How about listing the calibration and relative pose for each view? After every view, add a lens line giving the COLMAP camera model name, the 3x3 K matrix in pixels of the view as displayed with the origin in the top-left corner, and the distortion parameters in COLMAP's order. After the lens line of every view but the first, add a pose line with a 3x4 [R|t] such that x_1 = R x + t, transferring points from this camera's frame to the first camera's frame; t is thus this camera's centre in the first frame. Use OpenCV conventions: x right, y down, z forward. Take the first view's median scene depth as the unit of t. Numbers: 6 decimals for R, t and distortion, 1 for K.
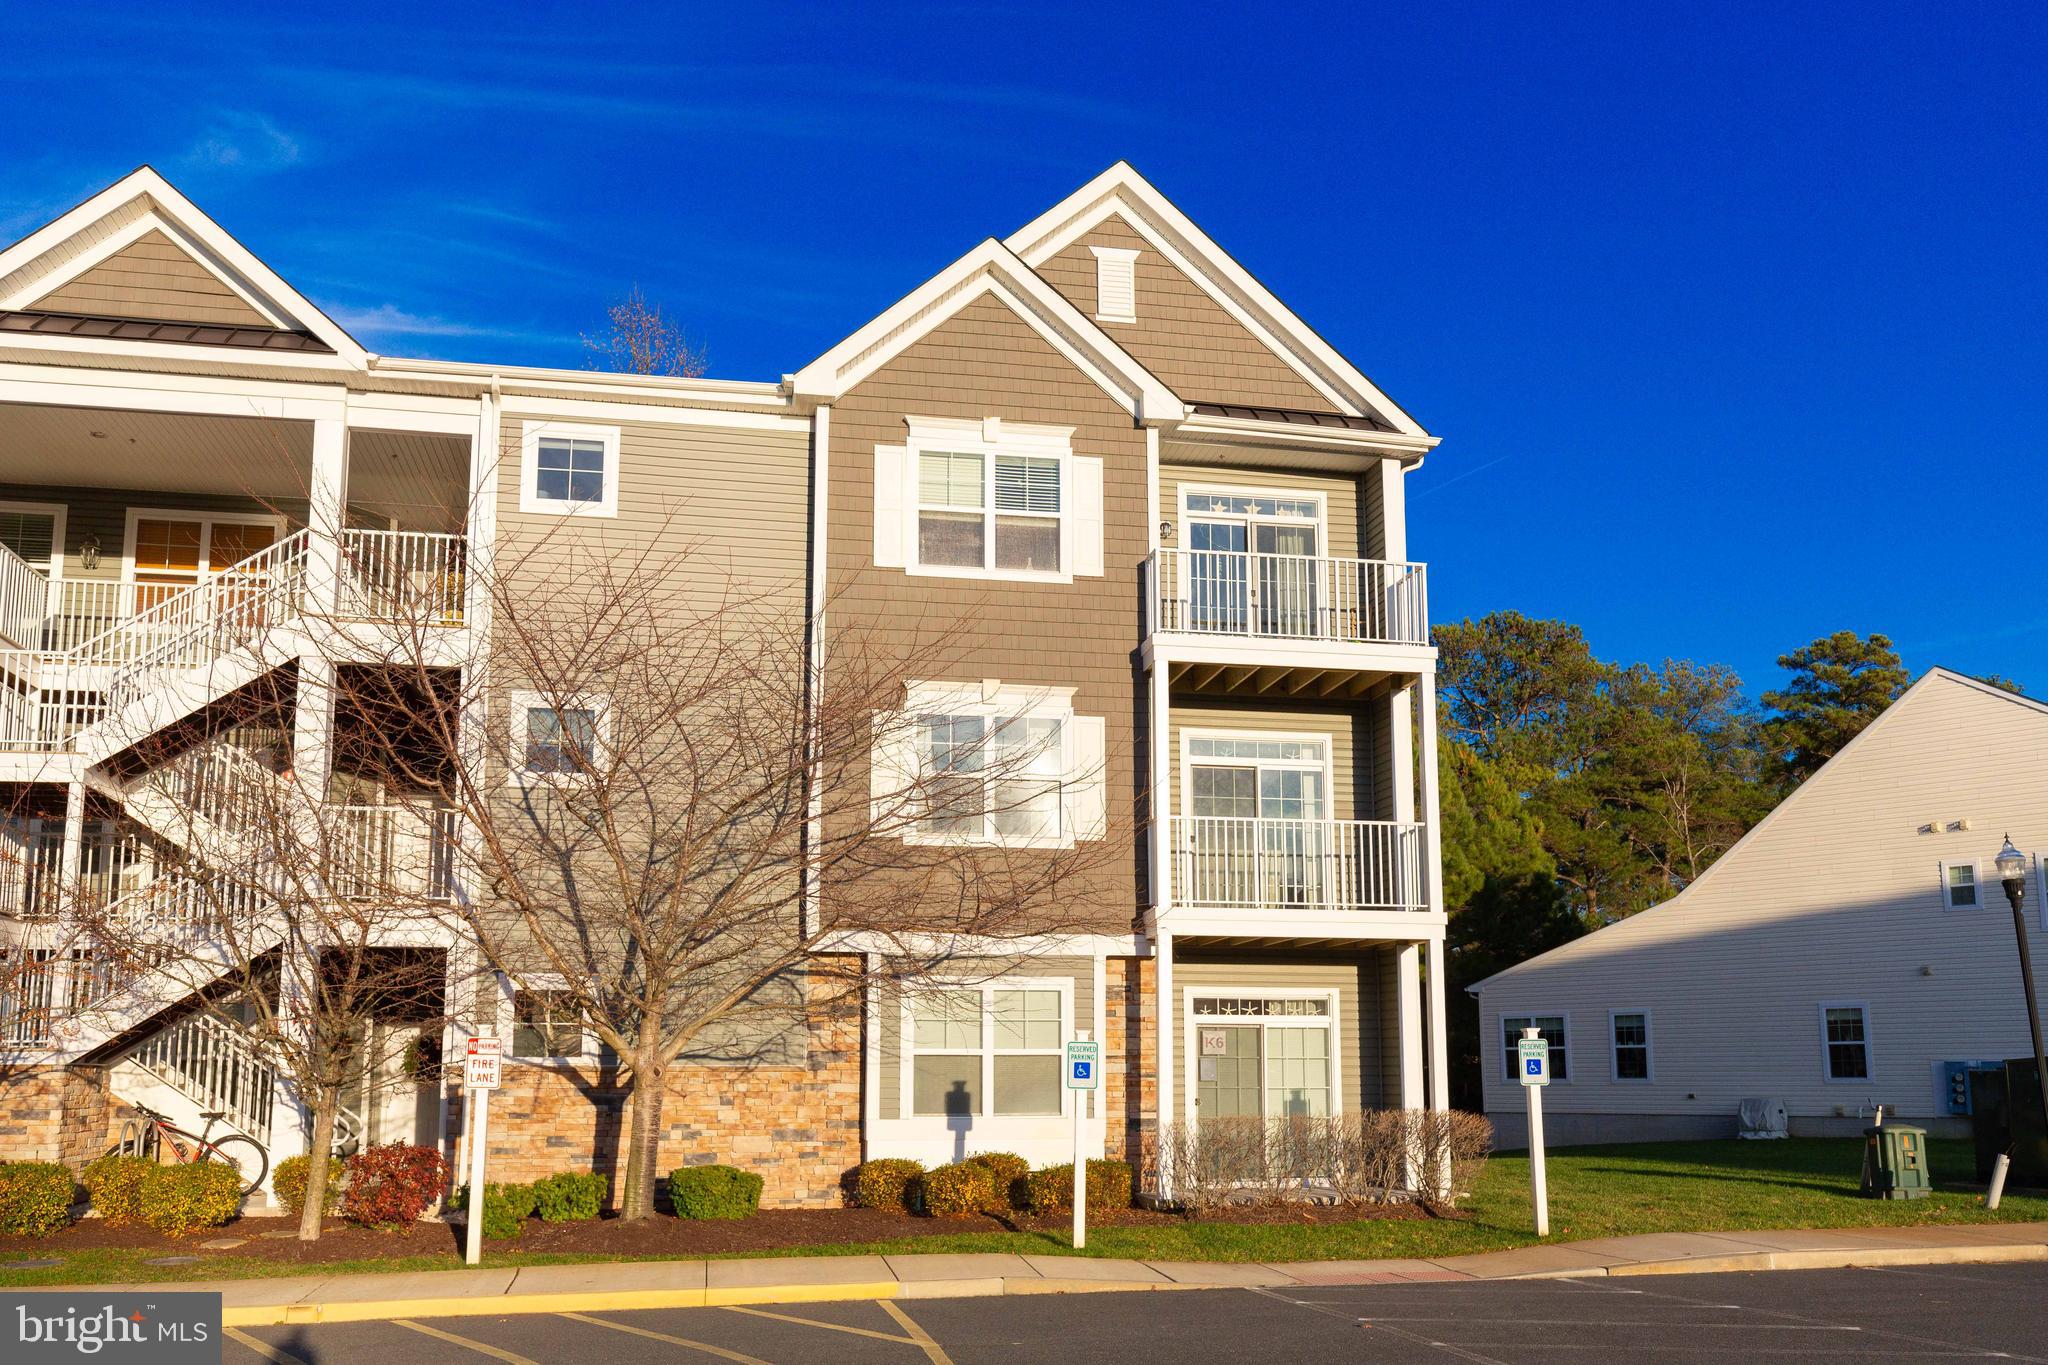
lens RADIAL K [[1872.8, 0, 1024.0], [0, 1872.8, 682.5], [0, 0, 1]] dist [0.004283, 0.010004]
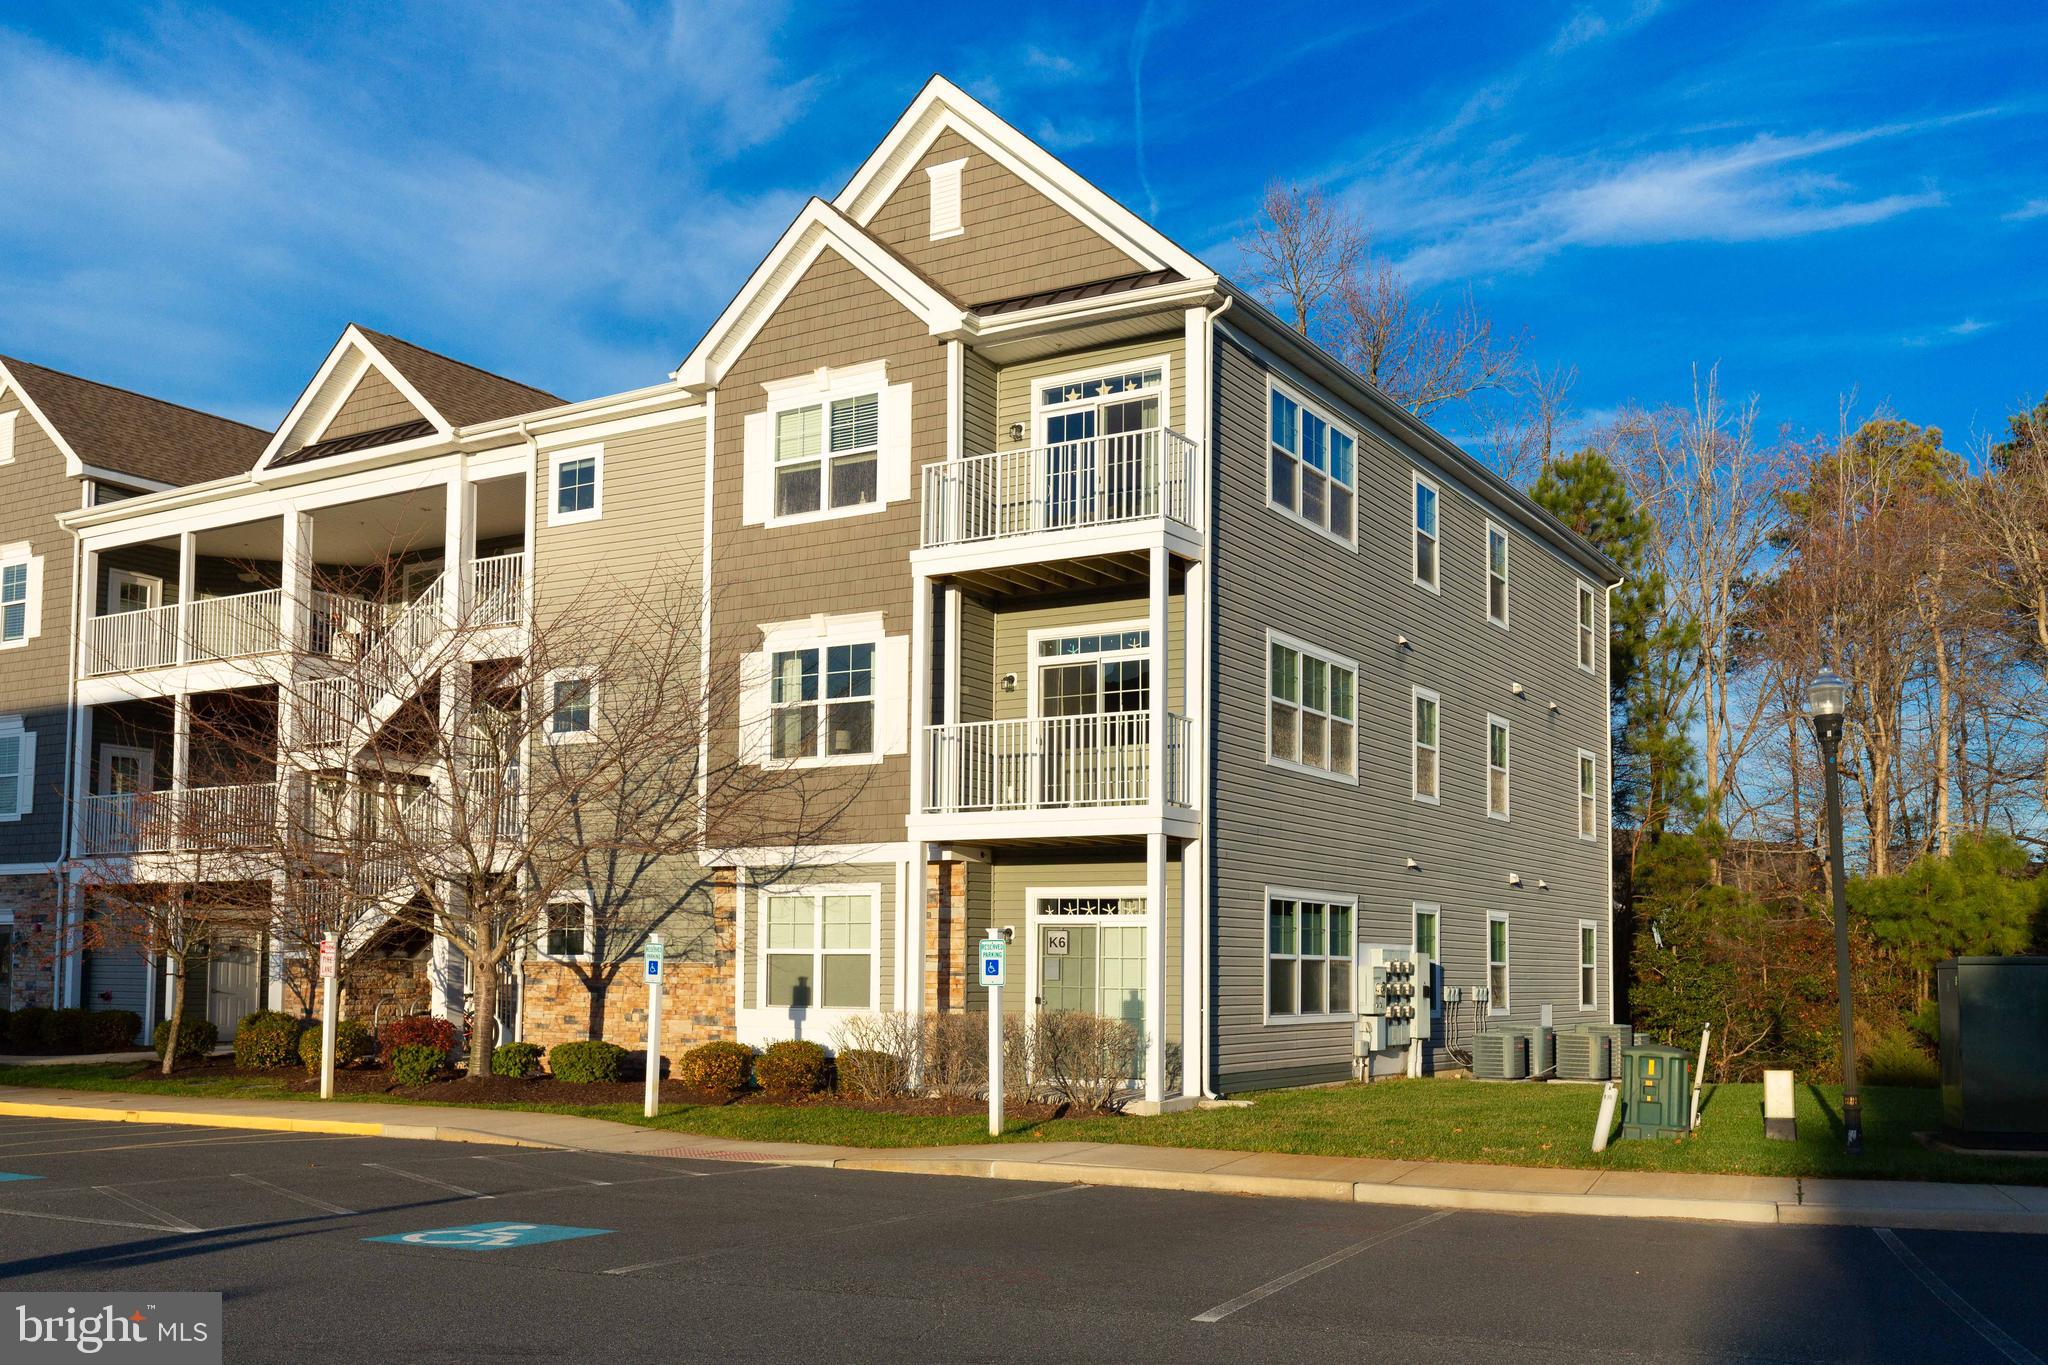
lens RADIAL K [[2061.3, 0, 1021.1], [0, 2061.3, 725.8], [0, 0, 1]] dist [-0.002774, -0.002116]
pose [[0.693126, -0.077076, -0.716684, 0.911957], [0.139333, 0.989841, 0.028301, 0.044977], [0.707222, -0.119474, 0.696824, 0.238580]]
